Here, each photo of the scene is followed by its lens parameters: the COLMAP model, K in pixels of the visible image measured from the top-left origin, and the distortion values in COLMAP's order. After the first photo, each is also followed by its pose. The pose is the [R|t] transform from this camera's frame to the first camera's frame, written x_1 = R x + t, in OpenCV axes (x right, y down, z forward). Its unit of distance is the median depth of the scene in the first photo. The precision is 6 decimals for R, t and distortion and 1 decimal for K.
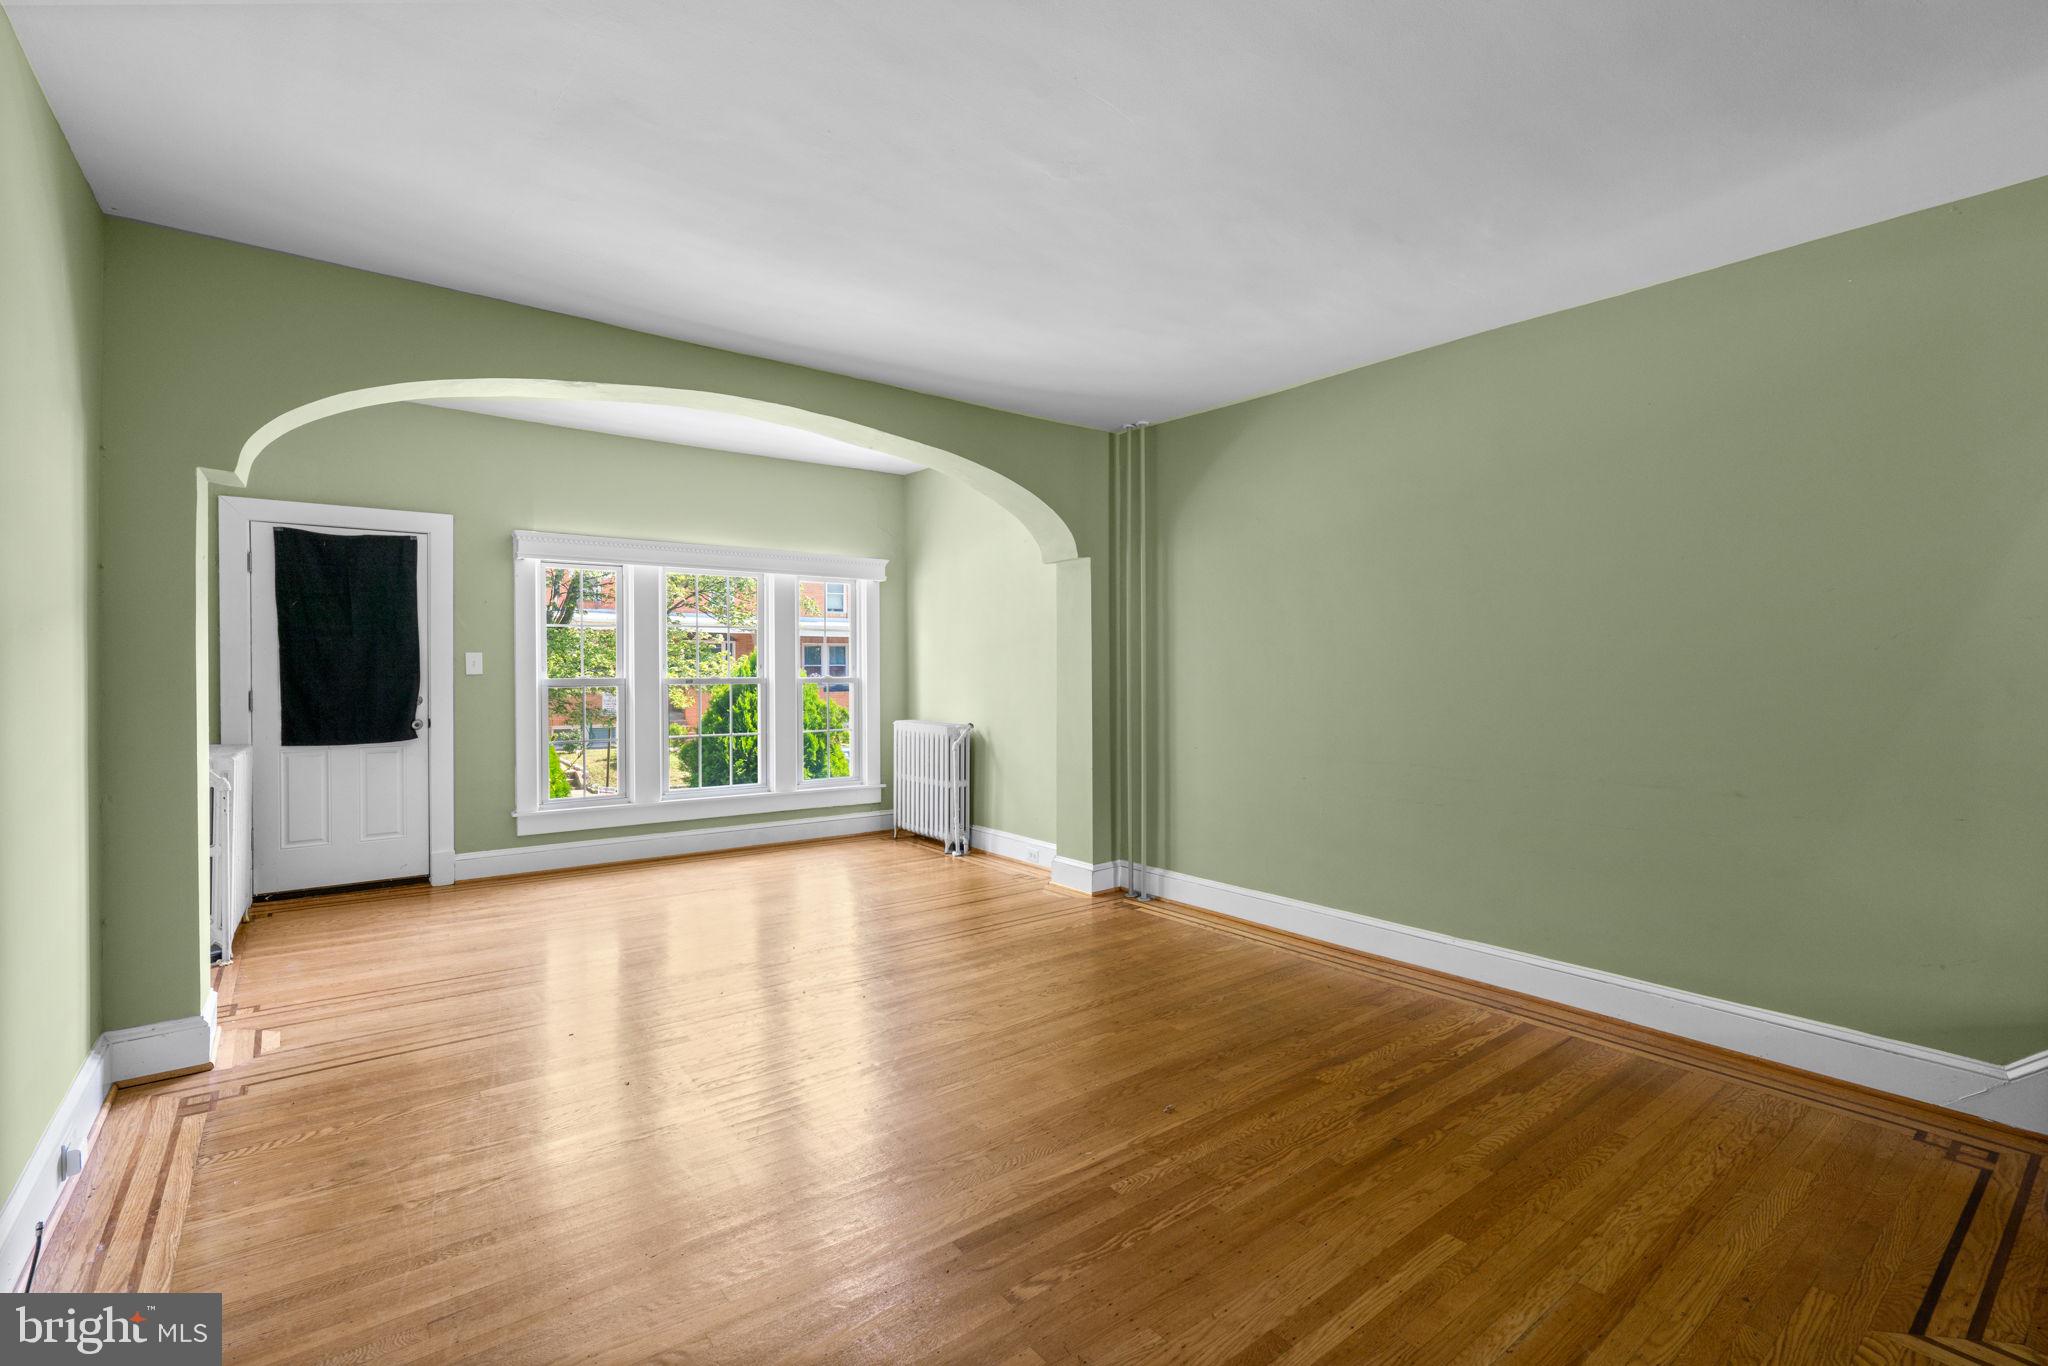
lens RADIAL K [[913.5, 0, 1013.9], [0, 913.5, 672.9], [0, 0, 1]] dist [-0.003053, -0.000147]
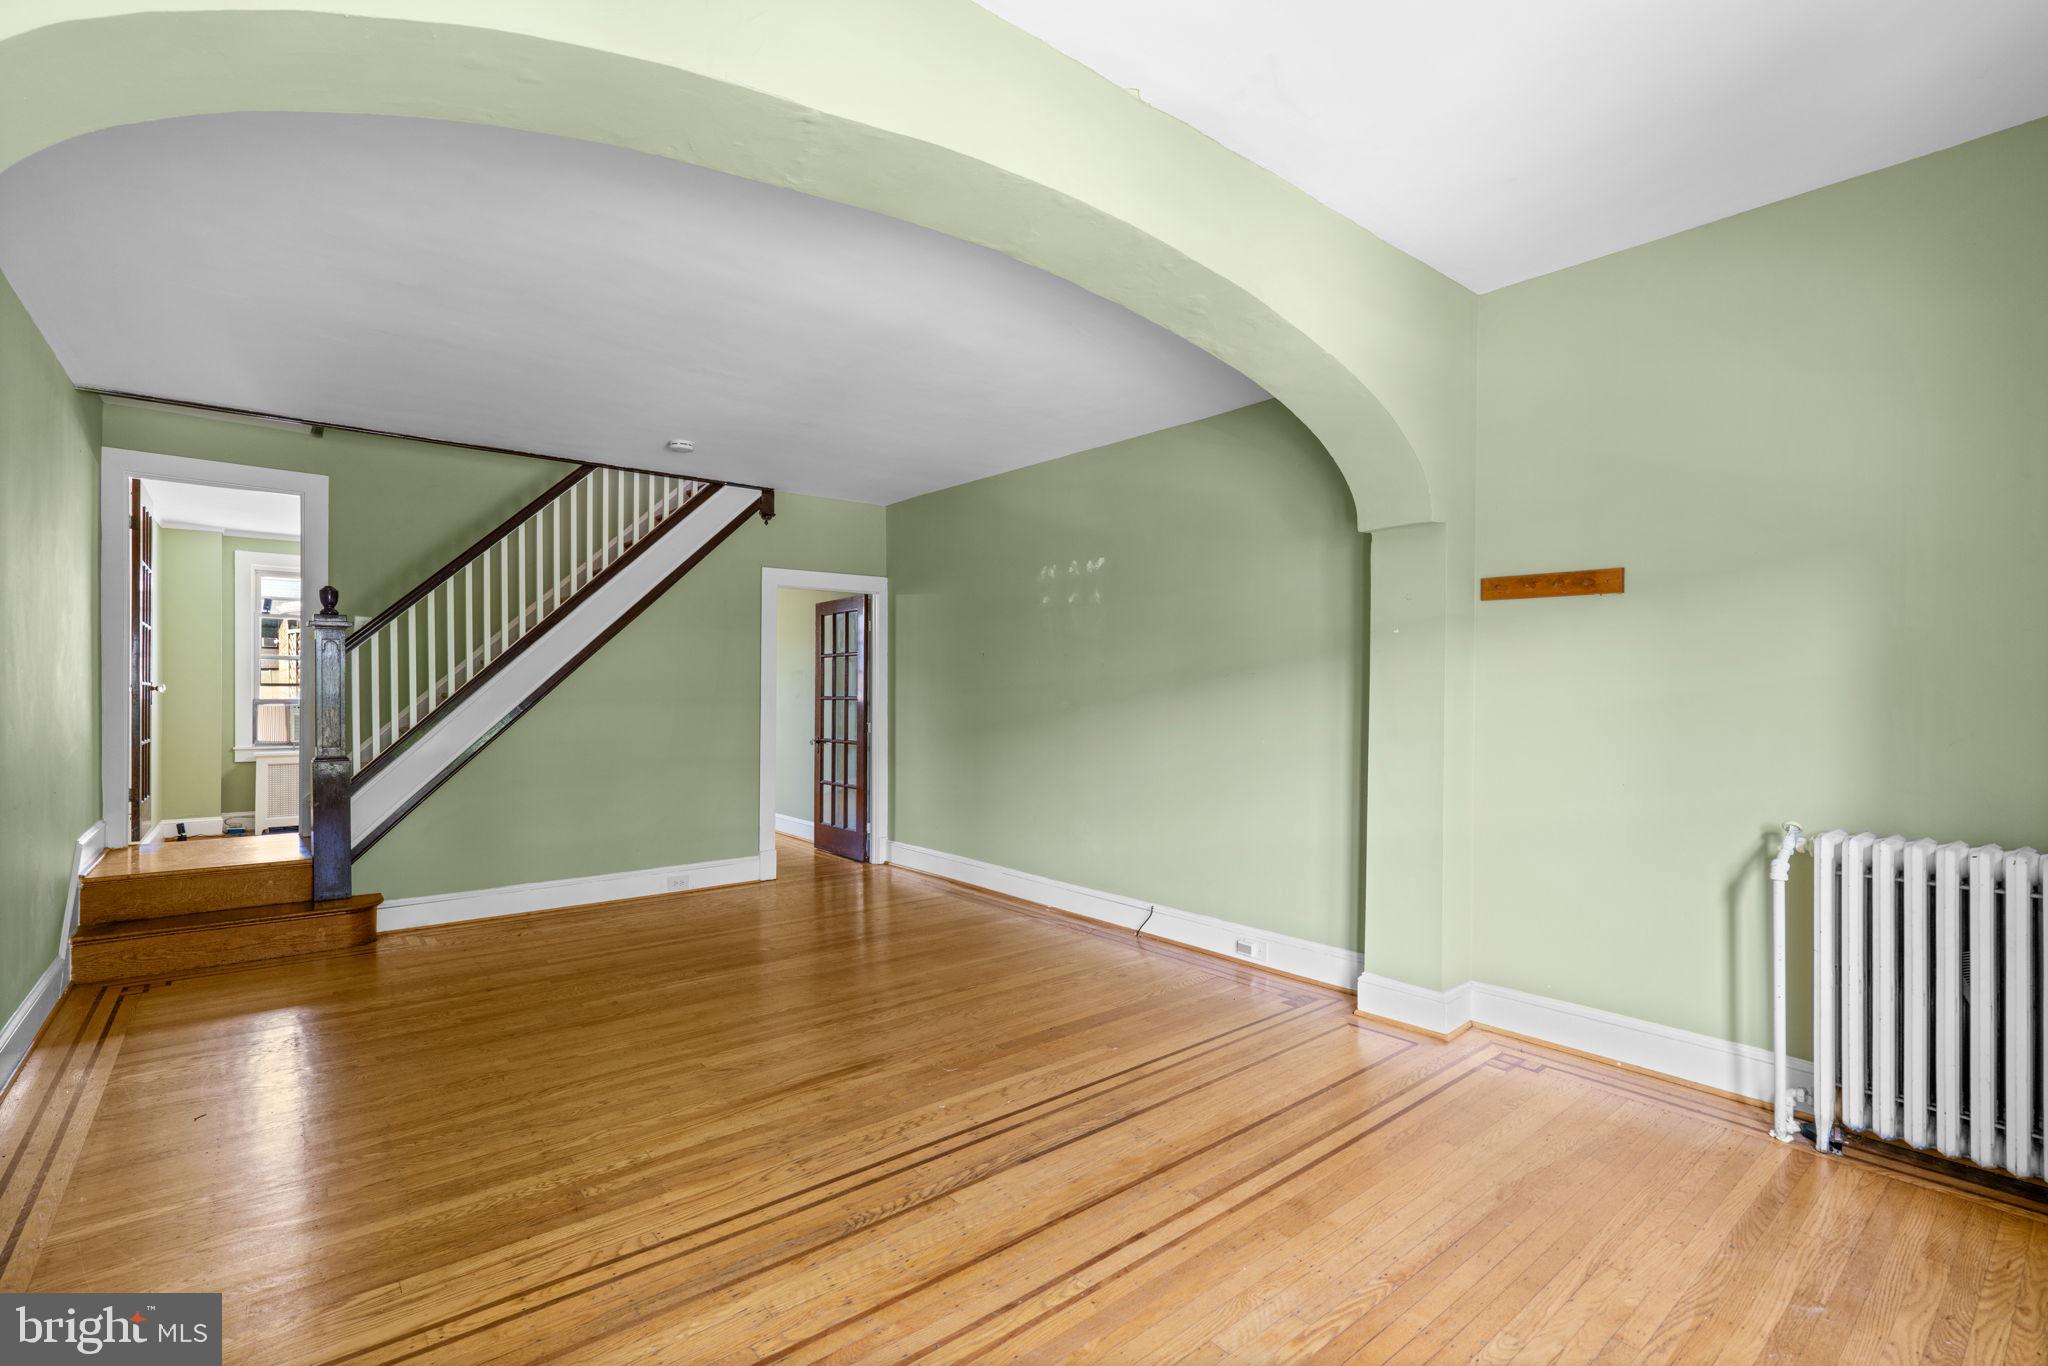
lens RADIAL K [[931.0, 0, 1024.0], [0, 931.0, 683.0], [0, 0, 1]] dist [-0.002706, 0.000494]
pose [[-0.999483, -0.007229, -0.031319, -0.208460], [-0.007132, 0.999969, -0.003192, -0.007274], [0.031341, -0.002967, -0.999504, 1.234861]]
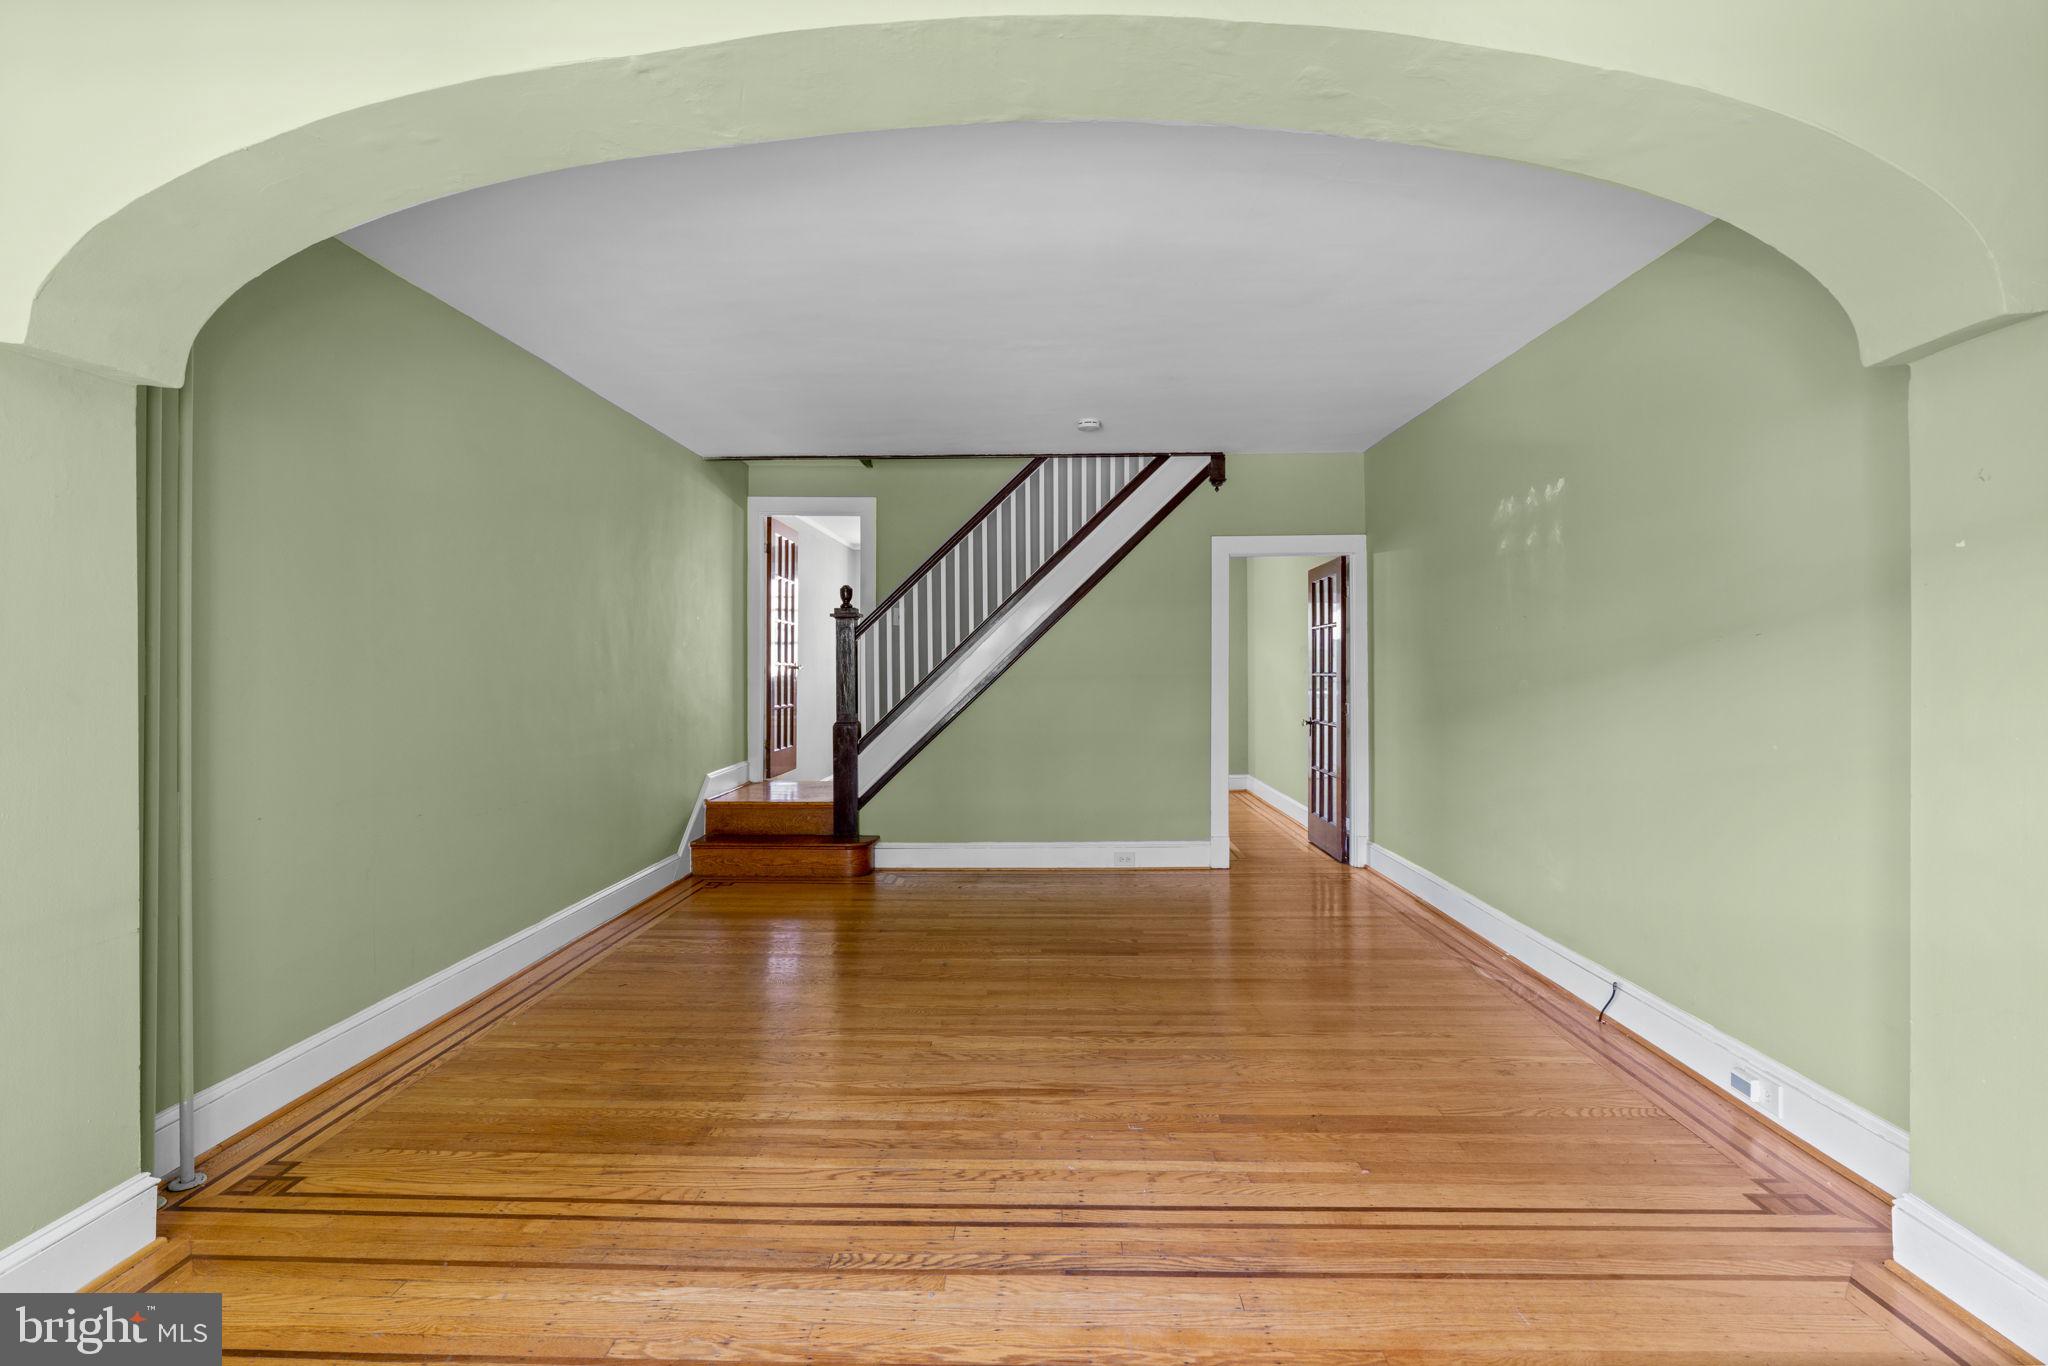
lens RADIAL K [[935.0, 0, 1023.0], [0, 935.0, 654.0], [0, 0, 1]] dist [-0.004041, 0.000796]
pose [[-0.774453, 0.006616, 0.632597, -0.450282], [0.003221, 0.999974, -0.006515, -0.007859], [-0.632624, -0.003009, -0.774454, 1.055953]]
